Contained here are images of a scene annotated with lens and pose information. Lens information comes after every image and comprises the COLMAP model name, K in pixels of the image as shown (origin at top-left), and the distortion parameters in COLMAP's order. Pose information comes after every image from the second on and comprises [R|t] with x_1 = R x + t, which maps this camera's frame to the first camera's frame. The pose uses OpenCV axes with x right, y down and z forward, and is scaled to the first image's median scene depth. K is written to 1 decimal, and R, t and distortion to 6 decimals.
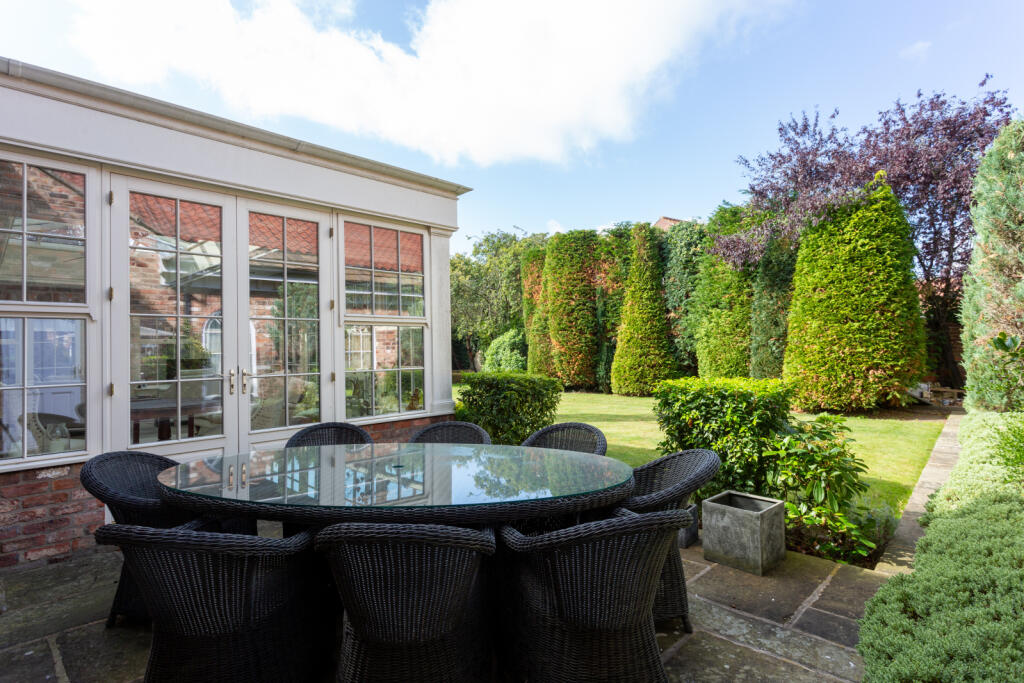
lens RADIAL K [[512.9, 0, 513.2], [0, 512.9, 341.2], [0, 0, 1]] dist [0.003666, -0.000238]
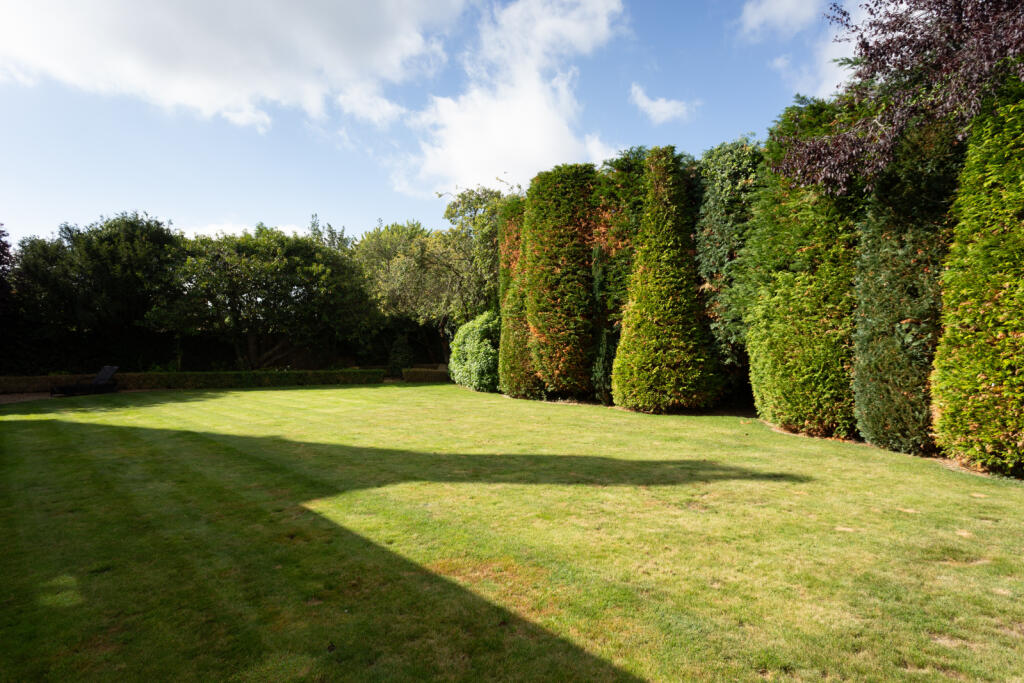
lens RADIAL K [[551.0, 0, 503.7], [0, 551.0, 339.5], [0, 0, 1]] dist [0.004931, 0.001980]
pose [[0.999146, 0.008021, -0.040523, 0.086238], [-0.007346, 0.999832, 0.016790, 0.005908], [0.040651, -0.016478, 0.999038, 0.305598]]
